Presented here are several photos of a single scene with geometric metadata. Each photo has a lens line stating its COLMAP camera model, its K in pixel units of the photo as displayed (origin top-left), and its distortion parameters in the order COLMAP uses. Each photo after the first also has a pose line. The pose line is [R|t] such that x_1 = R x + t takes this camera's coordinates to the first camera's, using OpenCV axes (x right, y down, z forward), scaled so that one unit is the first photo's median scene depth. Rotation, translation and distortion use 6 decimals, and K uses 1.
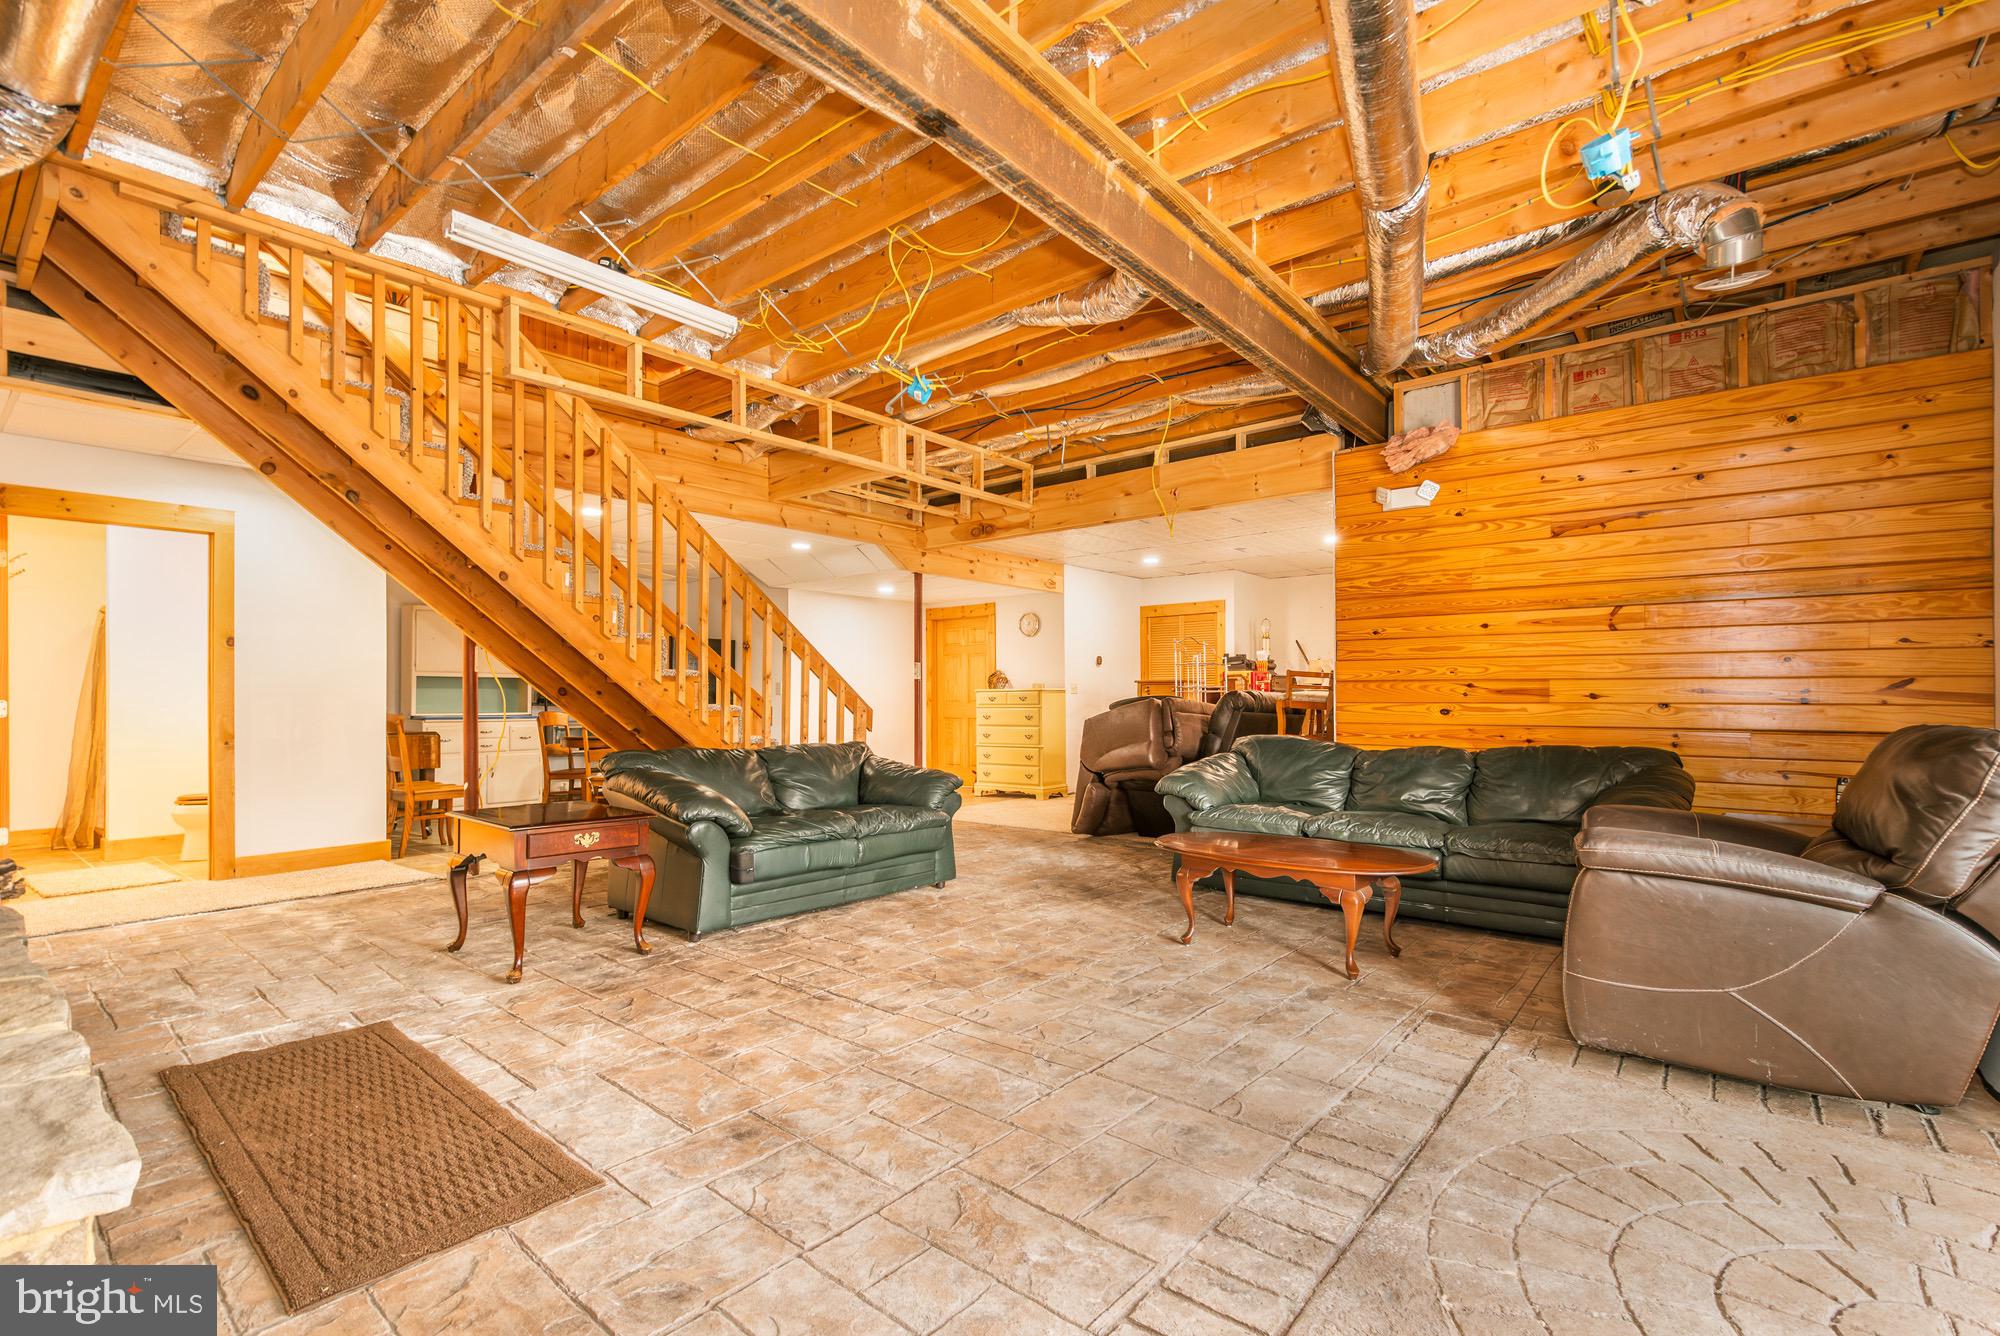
lens RADIAL K [[873.3, 0, 1008.0], [0, 873.3, 675.6], [0, 0, 1]] dist [0.002139, 0.000069]
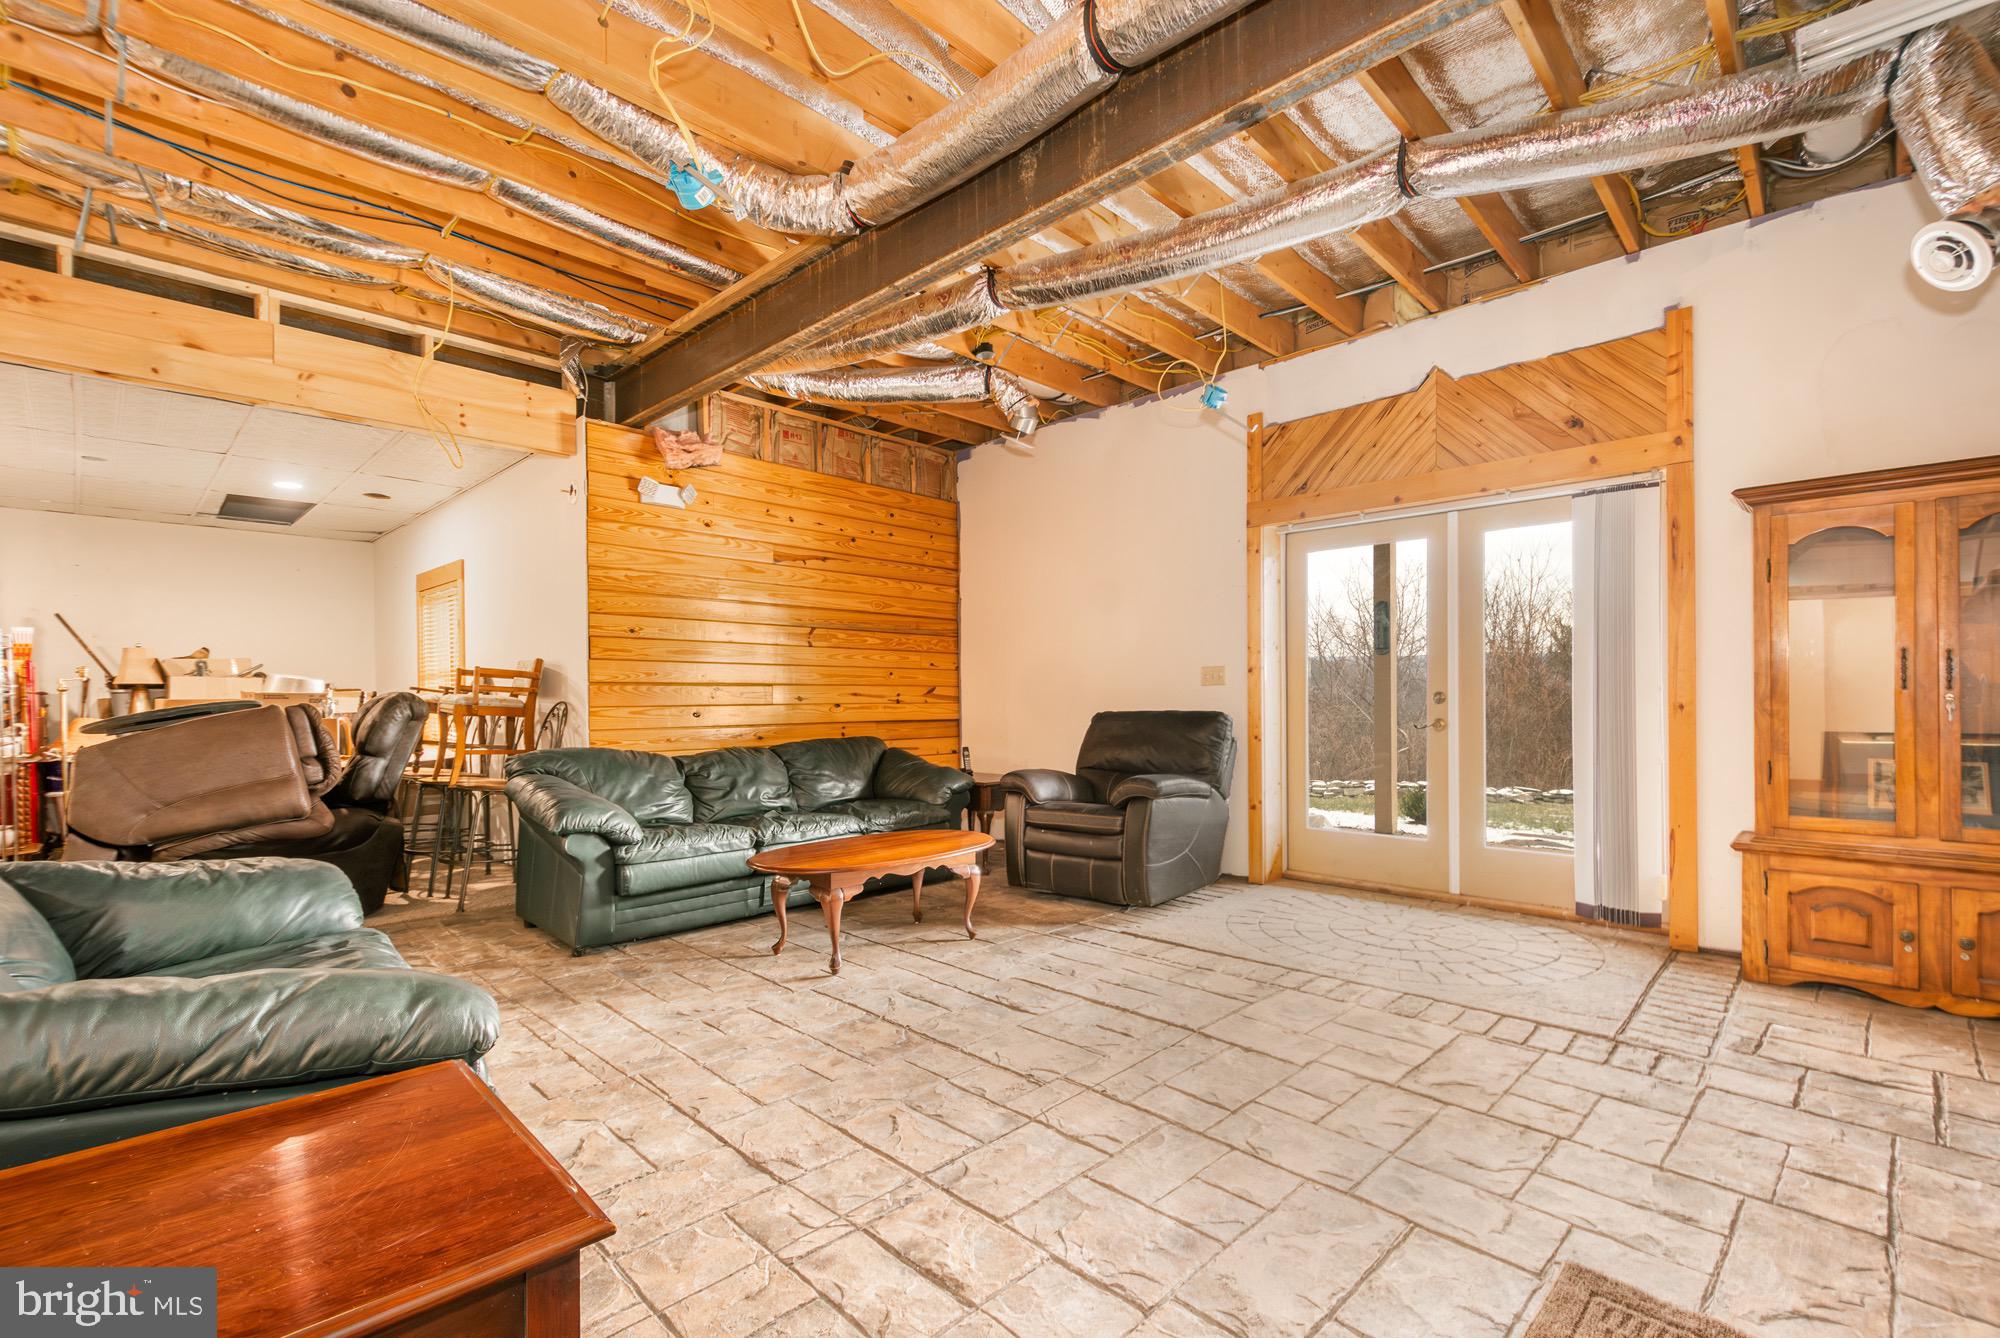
lens RADIAL K [[891.9, 0, 1008.6], [0, 891.9, 680.0], [0, 0, 1]] dist [0.002916, 0.000577]
pose [[0.083657, 0.022248, 0.996246, -0.503093], [-0.014300, 0.999675, -0.021123, 0.017683], [-0.996392, -0.012479, 0.083948, 0.544319]]
